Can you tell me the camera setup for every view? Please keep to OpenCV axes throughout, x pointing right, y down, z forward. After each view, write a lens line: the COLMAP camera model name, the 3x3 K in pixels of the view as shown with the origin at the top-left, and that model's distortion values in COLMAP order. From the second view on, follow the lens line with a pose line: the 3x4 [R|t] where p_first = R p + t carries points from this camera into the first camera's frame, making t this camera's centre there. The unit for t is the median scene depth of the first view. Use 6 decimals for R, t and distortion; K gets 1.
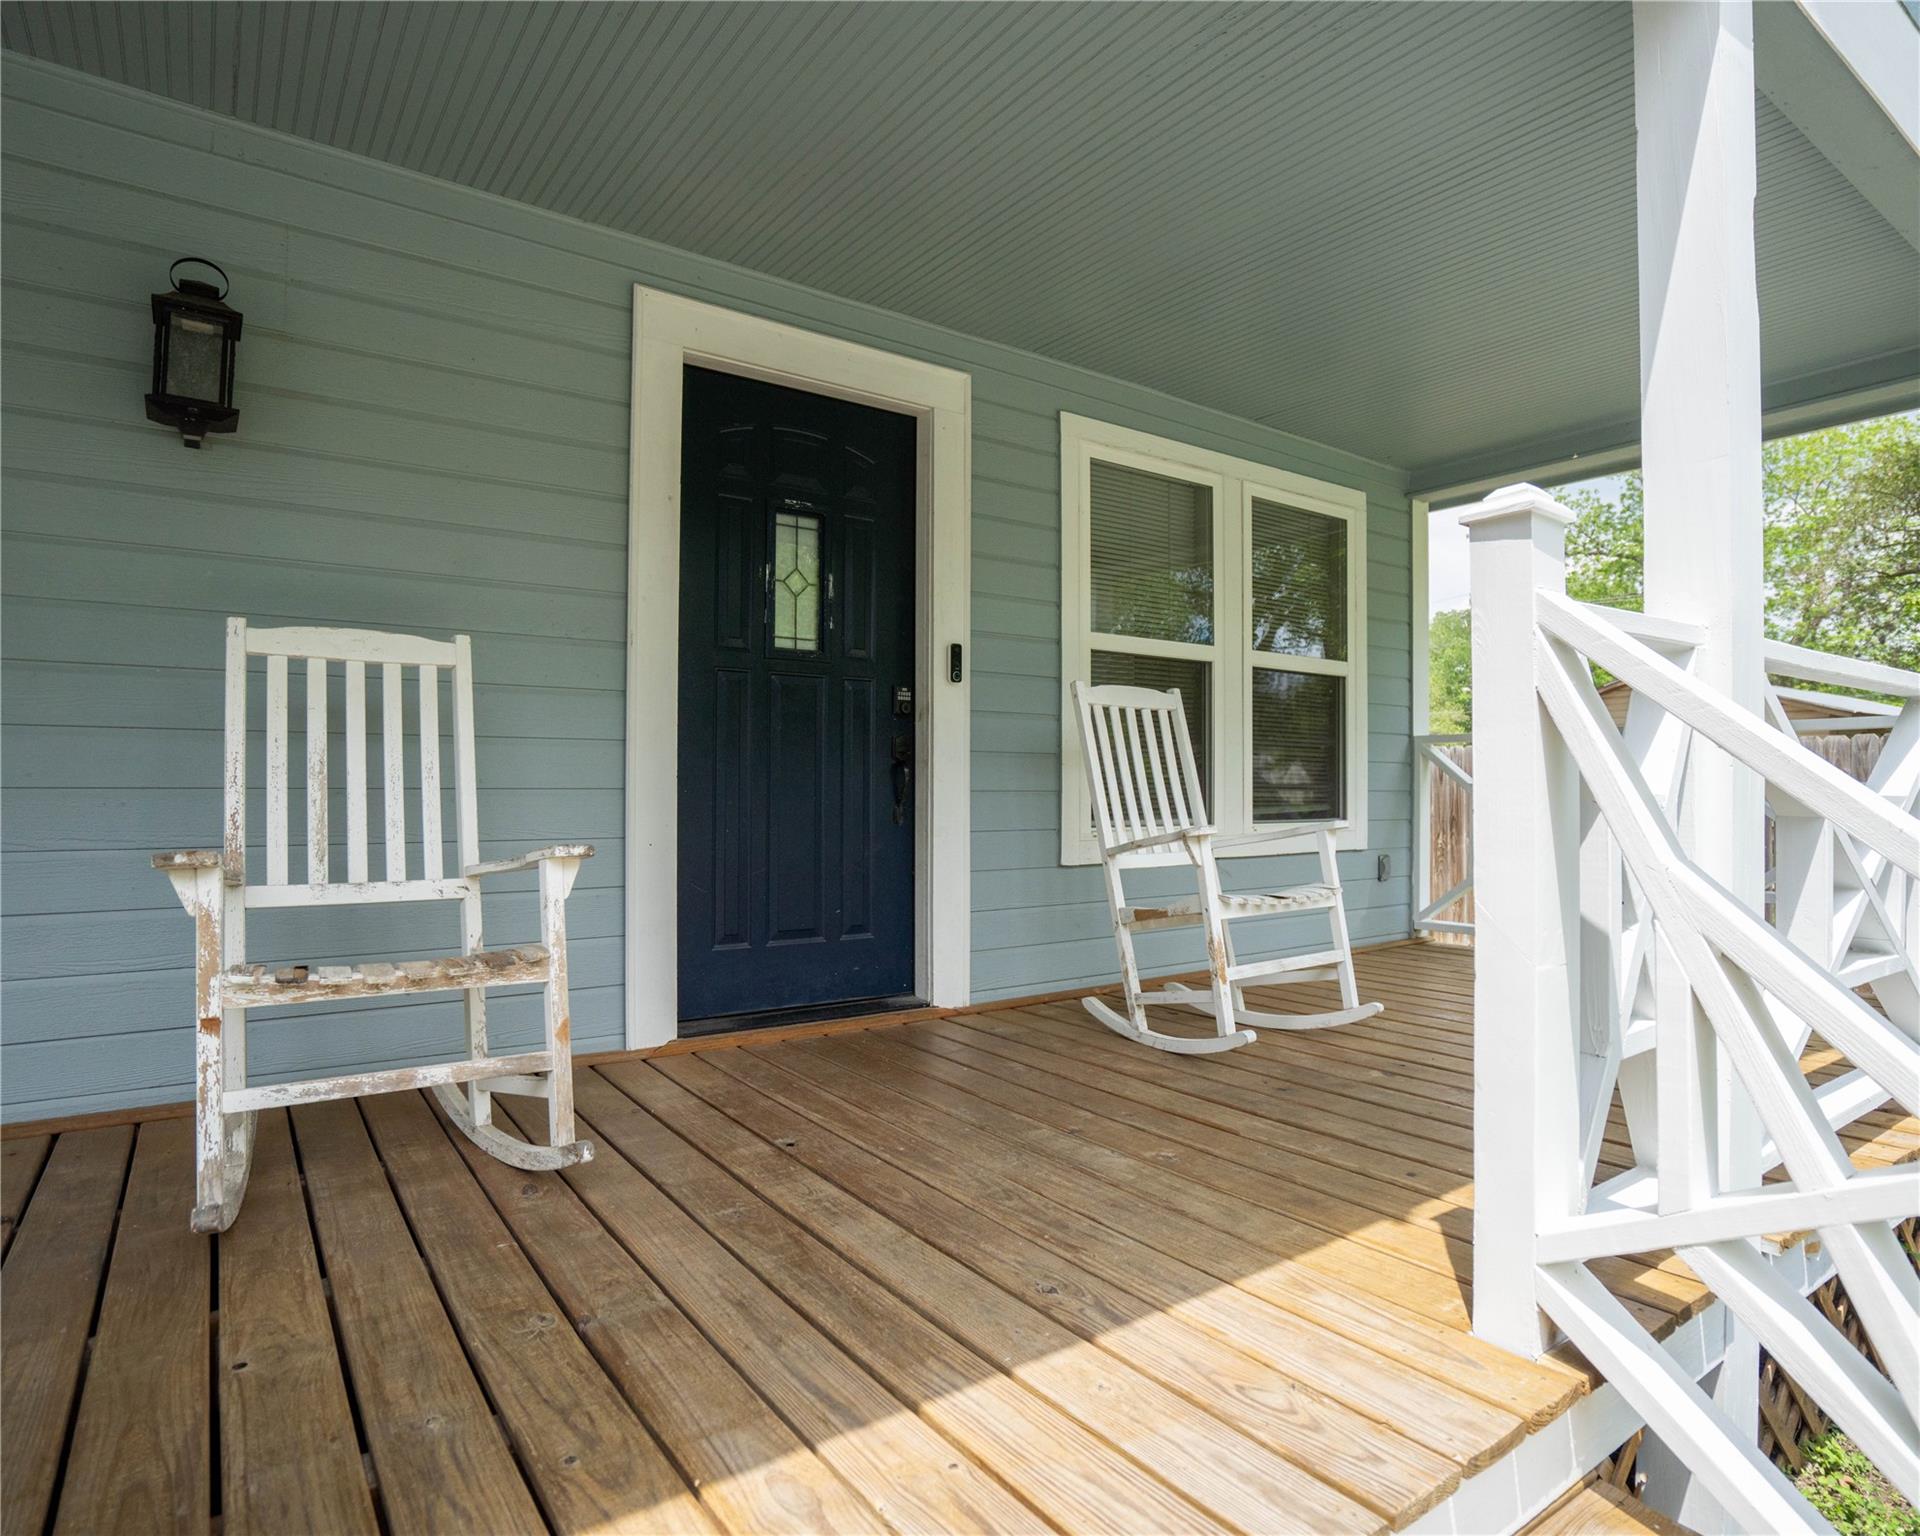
lens RADIAL K [[1066.0, 0, 960.0], [0, 1066.0, 768.0], [0, 0, 1]] dist [-0.056623, 0.026794]
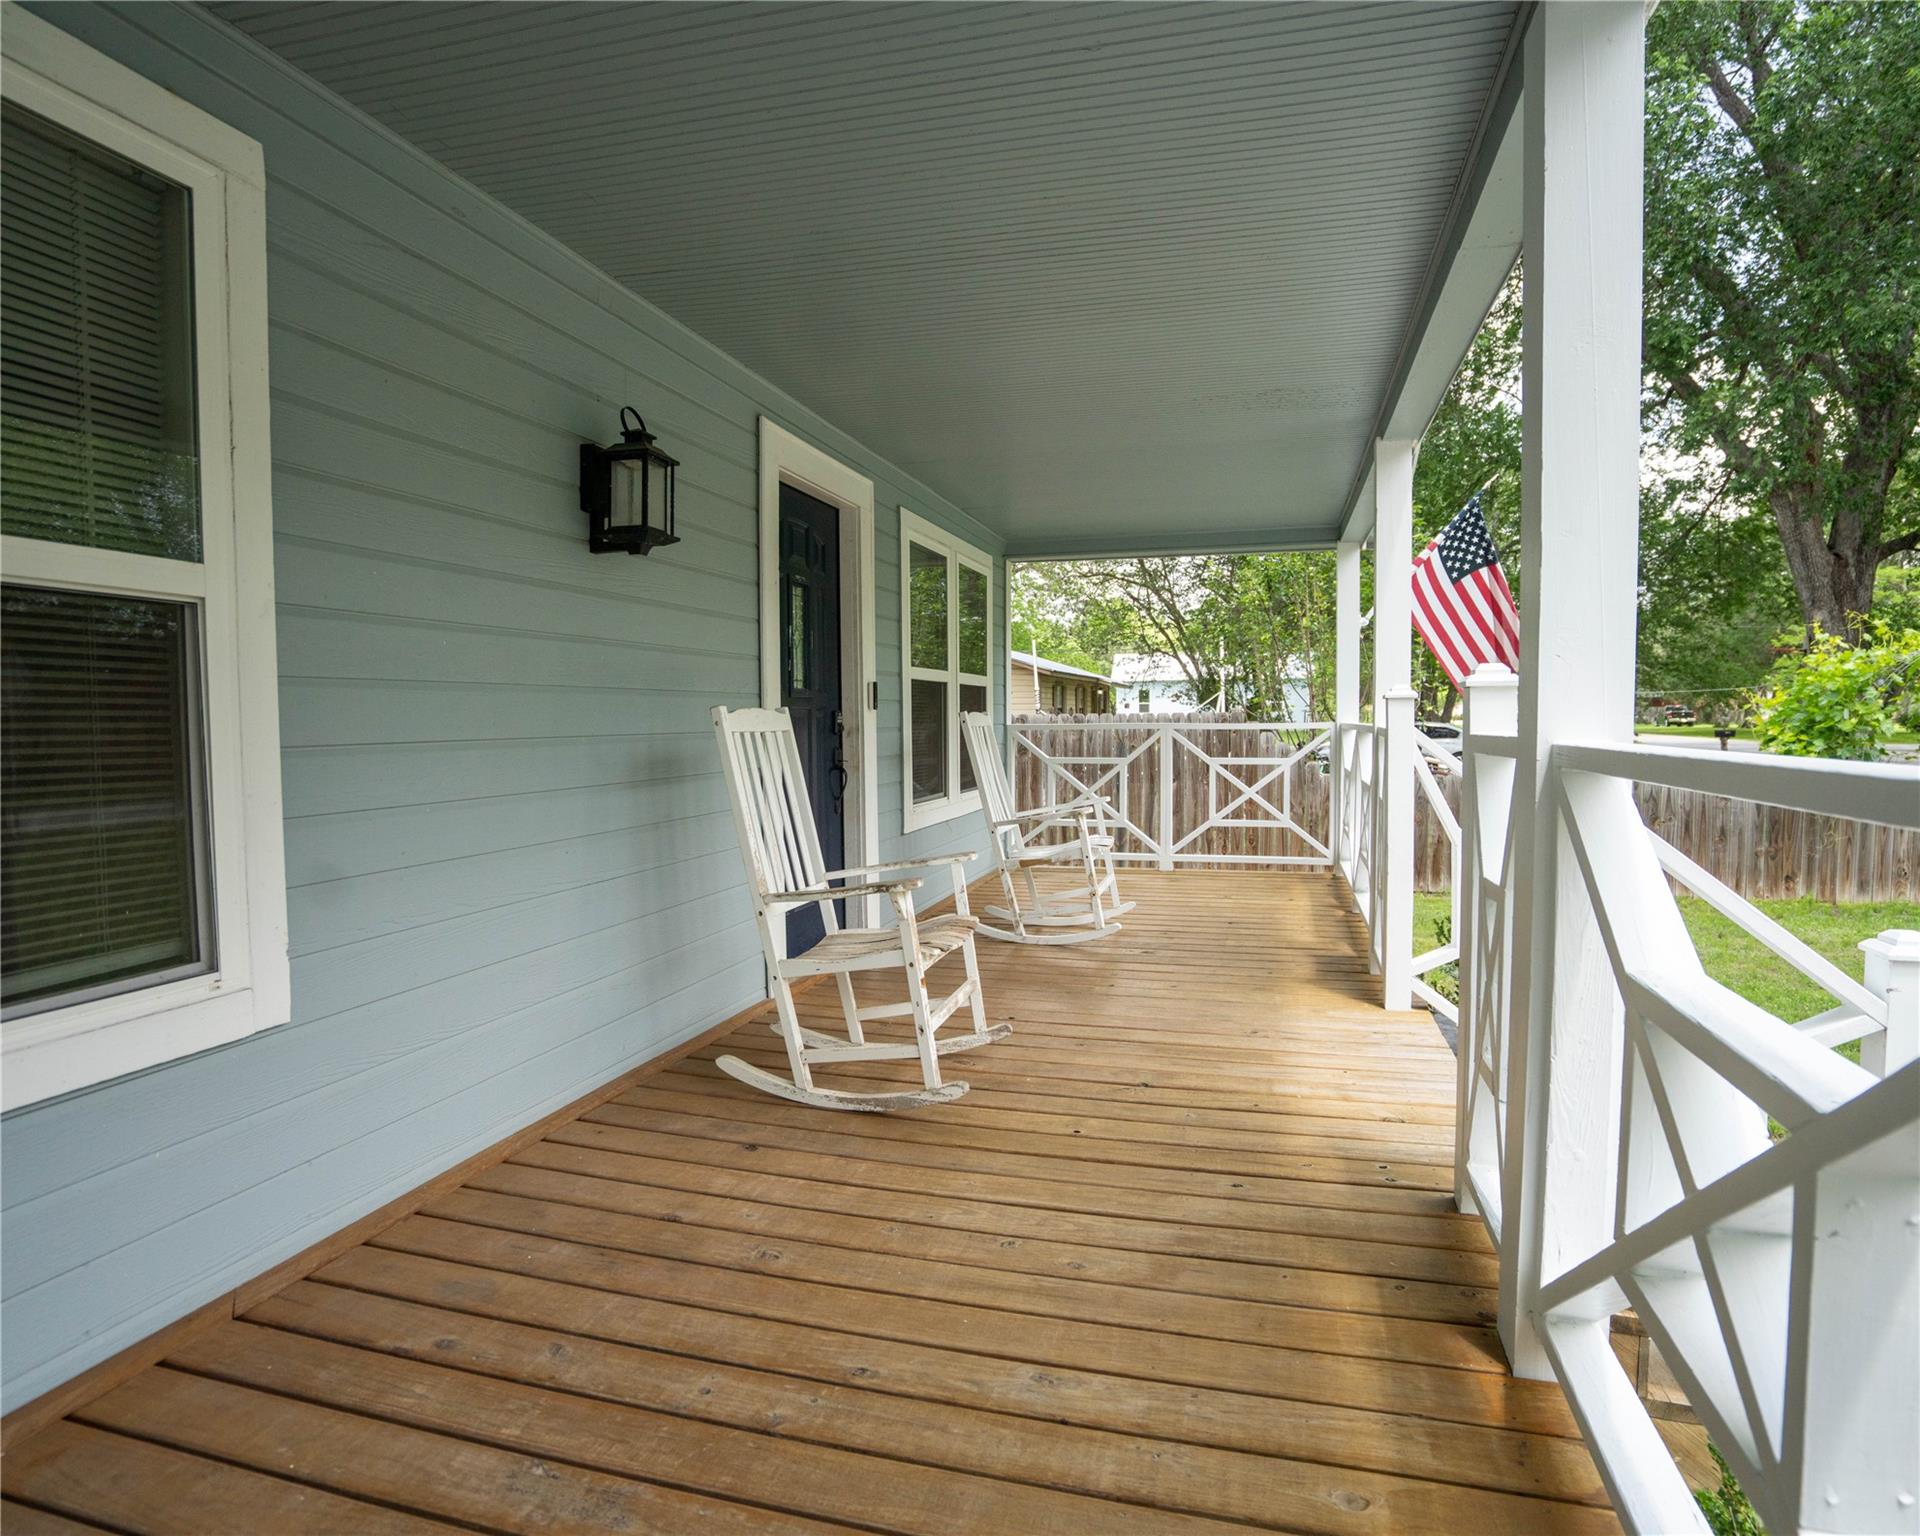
lens RADIAL K [[1066.0, 0, 960.0], [0, 1066.0, 768.0], [0, 0, 1]] dist [-0.056623, 0.026794]
pose [[0.773224, -0.031209, 0.633364, -1.367313], [-0.017898, 0.997316, 0.070993, -0.178313], [-0.633880, -0.066229, 0.770591, -0.263374]]
